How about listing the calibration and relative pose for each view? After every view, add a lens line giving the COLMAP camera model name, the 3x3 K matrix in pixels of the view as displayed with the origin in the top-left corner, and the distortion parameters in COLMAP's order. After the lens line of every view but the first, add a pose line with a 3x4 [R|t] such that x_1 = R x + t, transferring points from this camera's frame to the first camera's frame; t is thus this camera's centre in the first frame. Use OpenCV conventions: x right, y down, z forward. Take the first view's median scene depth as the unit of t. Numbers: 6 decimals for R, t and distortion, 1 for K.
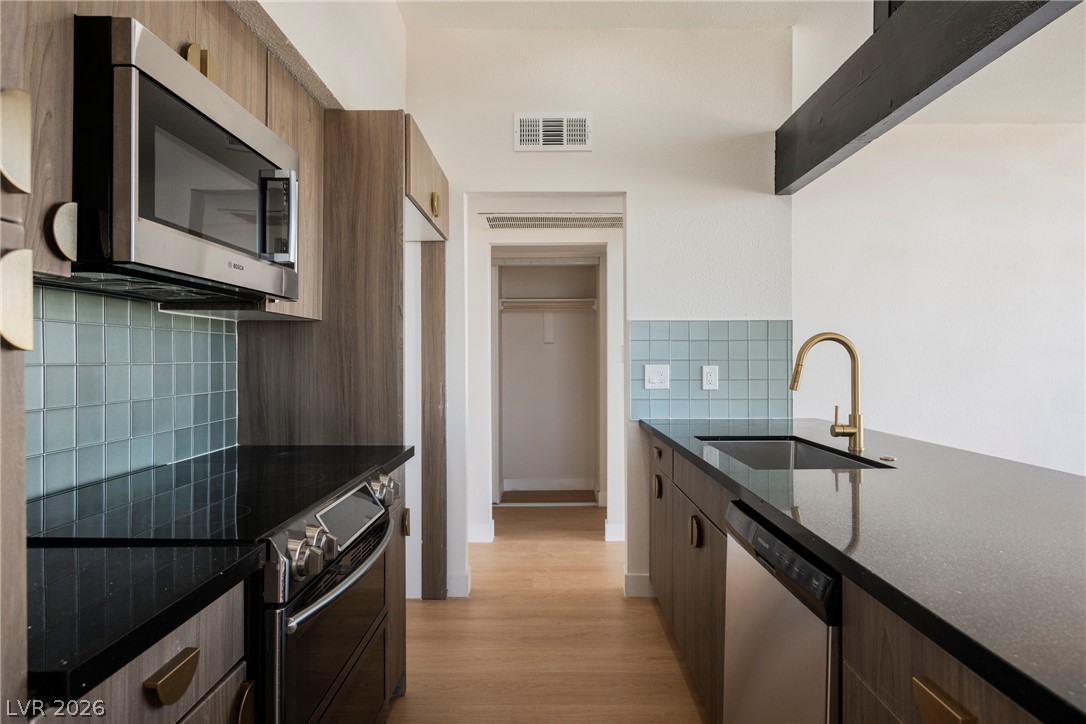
lens RADIAL K [[641.7, 0, 545.9], [0, 641.7, 361.3], [0, 0, 1]] dist [-0.003723, -0.000280]
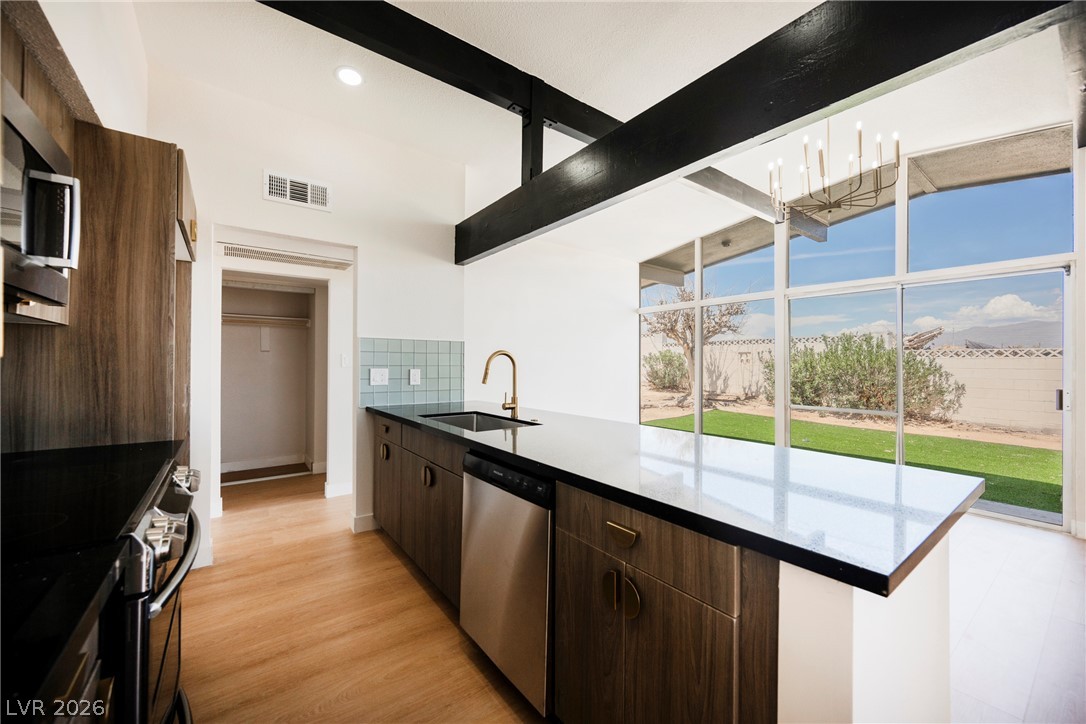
lens RADIAL K [[420.9, 0, 544.4], [0, 420.9, 361.6], [0, 0, 1]] dist [-0.004177, 0.000150]
pose [[0.797561, 0.009903, 0.603157, -0.118950], [-0.003852, 0.999928, -0.011324, -0.001126], [-0.603226, 0.006708, 0.797542, 0.013132]]
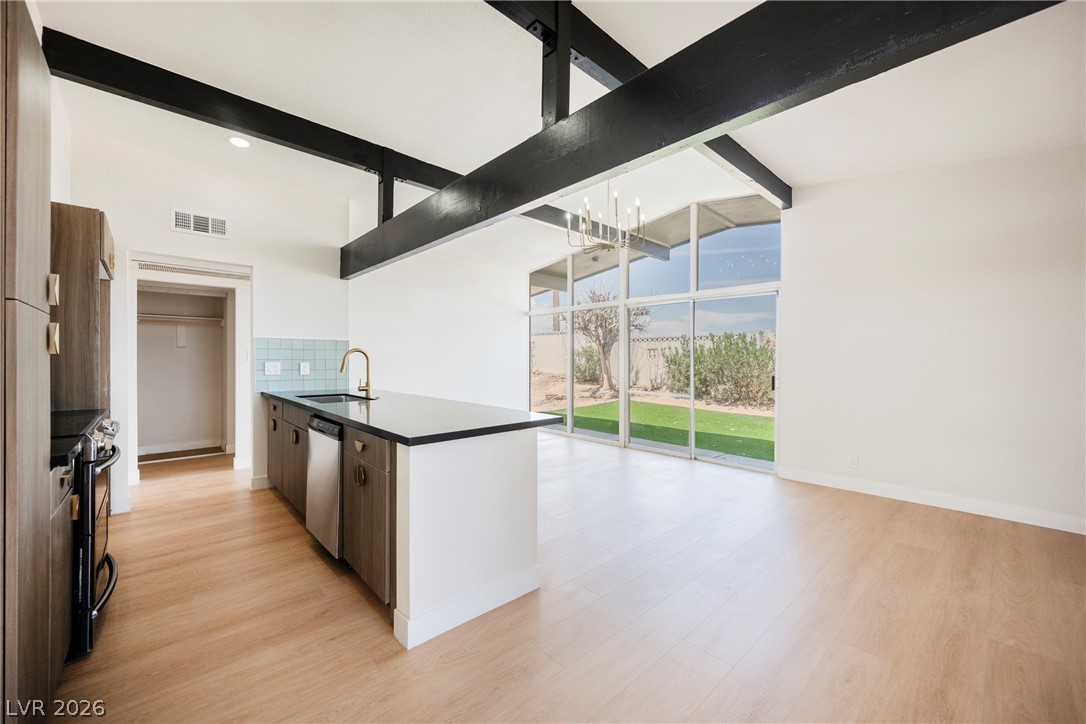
lens RADIAL K [[420.9, 0, 544.3], [0, 420.9, 362.1], [0, 0, 1]] dist [-0.004177, 0.000150]
pose [[0.727215, 0.001903, 0.686408, -0.102839], [-0.003299, 0.999994, 0.000723, 0.002938], [-0.686402, -0.002790, 0.727217, -0.486554]]
